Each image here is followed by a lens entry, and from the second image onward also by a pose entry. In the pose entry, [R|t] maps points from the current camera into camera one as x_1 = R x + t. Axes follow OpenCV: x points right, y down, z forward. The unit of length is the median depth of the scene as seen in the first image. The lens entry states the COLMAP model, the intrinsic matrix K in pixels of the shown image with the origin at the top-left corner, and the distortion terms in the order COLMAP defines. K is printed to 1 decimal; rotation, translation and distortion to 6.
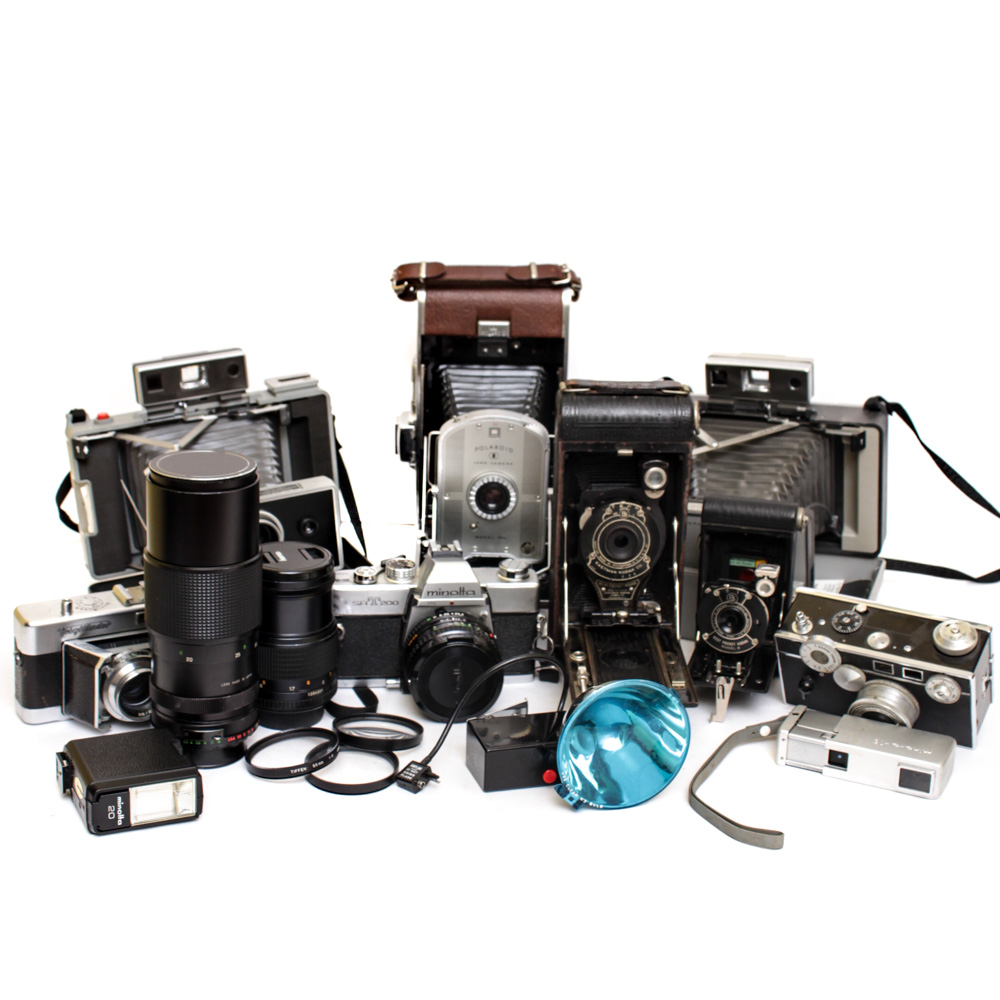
lens RADIAL K [[1679.2, 0, 508.8], [0, 1679.2, 500.1], [0, 0, 1]] dist [-0.093951, 0.000000]
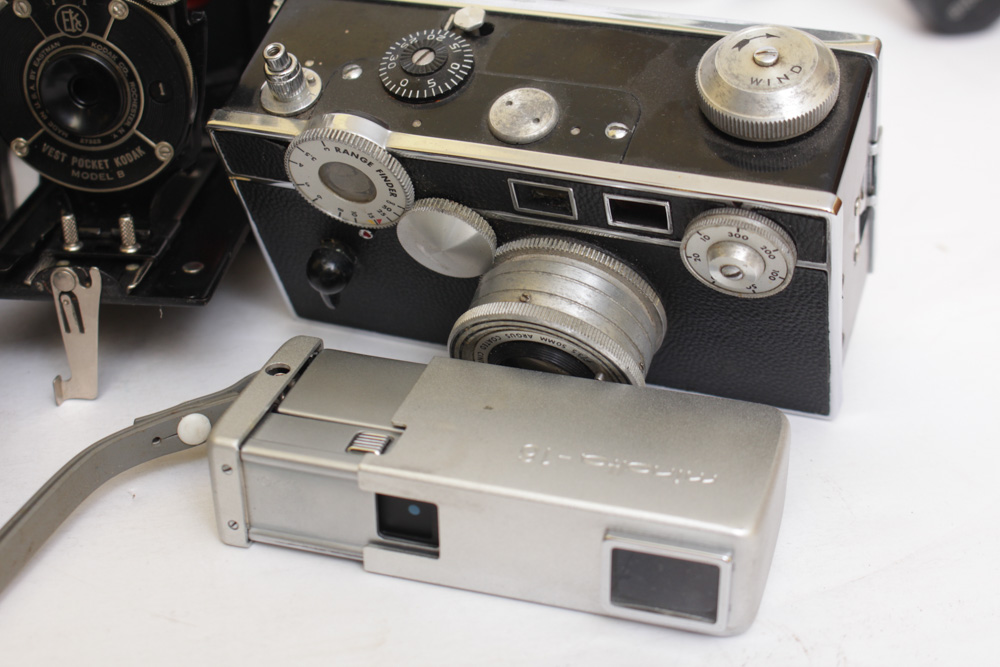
lens RADIAL K [[1606.8, 0, 495.5], [0, 1606.8, 333.8], [0, 0, 1]] dist [-0.023470, 0.000000]
pose [[0.987103, -0.099534, 0.125384, 0.167807], [0.074176, 0.978438, 0.192760, 0.063591], [-0.141867, -0.180974, 0.973202, 0.674937]]
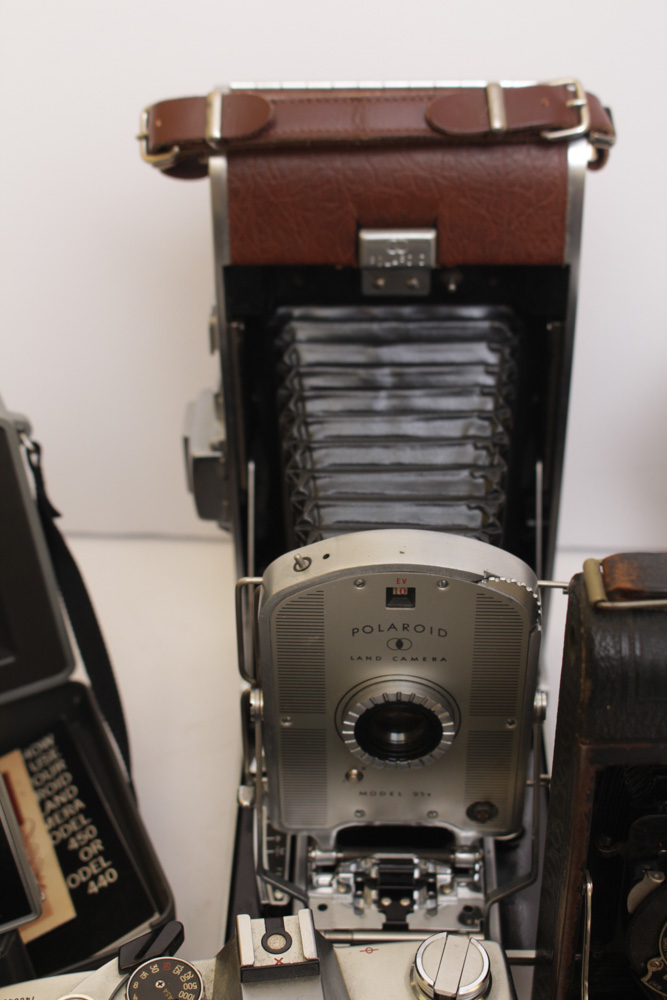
lens RADIAL K [[1606.8, 0, 333.4], [0, 1606.8, 502.0], [0, 0, 1]] dist [-0.023470, 0.000000]
pose [[0.997930, -0.006979, -0.063934, 0.000030], [0.026093, 0.952535, 0.303310, -0.185413], [0.058782, -0.304350, 0.950745, 0.691152]]
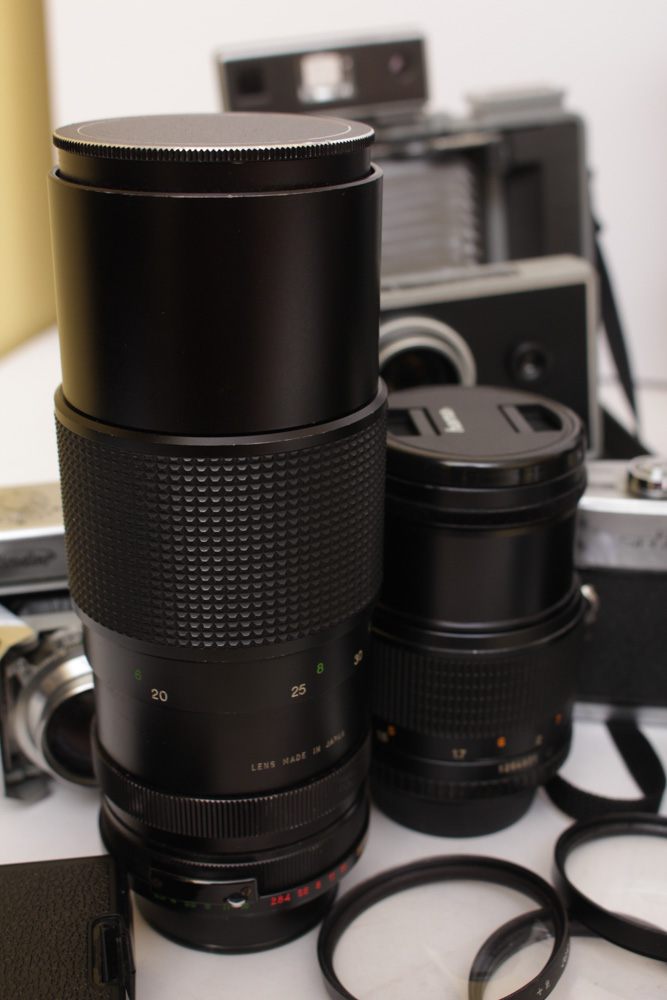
lens RADIAL K [[1243.9, 0, 330.4], [0, 1243.9, 499.7], [0, 0, 1]] dist [-0.078303, 0.000000]
pose [[0.957284, 0.070125, -0.280517, -0.076552], [-0.045892, 0.994696, 0.092048, 0.025304], [0.285484, -0.075243, 0.955425, 0.680623]]
